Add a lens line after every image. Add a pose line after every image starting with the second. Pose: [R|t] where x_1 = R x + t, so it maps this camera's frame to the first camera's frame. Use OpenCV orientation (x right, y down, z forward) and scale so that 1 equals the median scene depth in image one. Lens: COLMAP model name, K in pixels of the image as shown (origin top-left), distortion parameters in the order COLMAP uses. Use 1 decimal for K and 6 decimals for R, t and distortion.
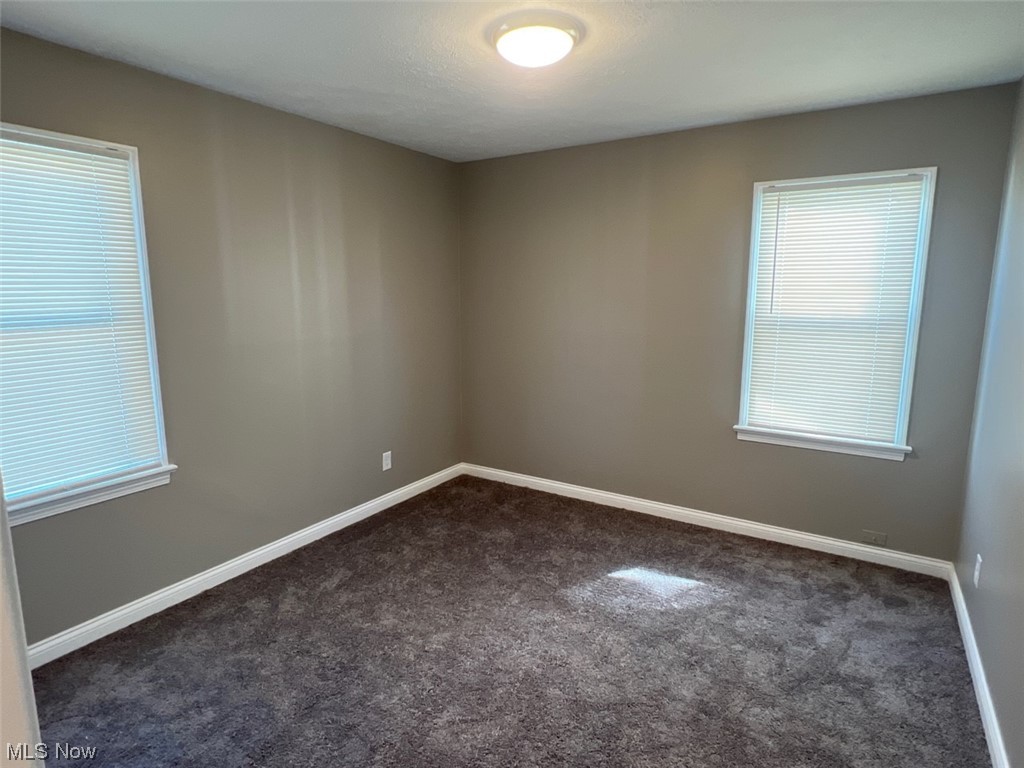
lens RADIAL K [[577.1, 0, 515.0], [0, 577.1, 384.8], [0, 0, 1]] dist [0.002588, -0.000556]
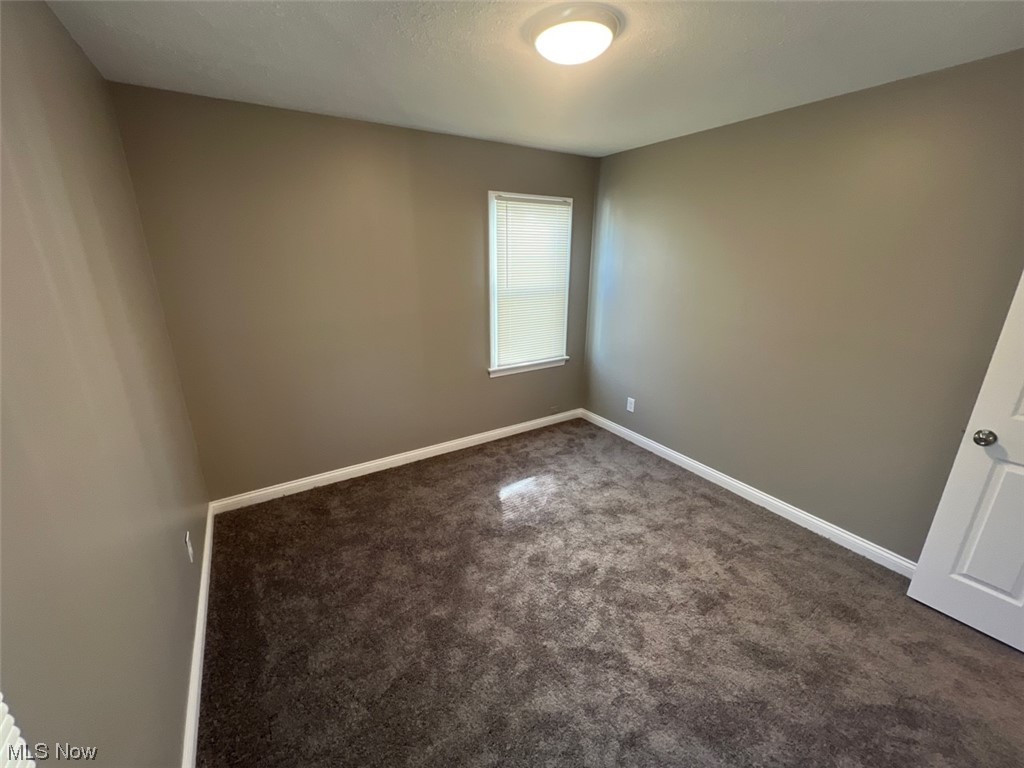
lens RADIAL K [[416.3, 0, 509.3], [0, 416.3, 382.4], [0, 0, 1]] dist [-0.001424, -0.000061]
pose [[0.424133, -0.269593, 0.864541, -0.536949], [0.148914, 0.962428, 0.227062, -0.133958], [-0.893272, 0.032438, 0.448344, 0.543214]]
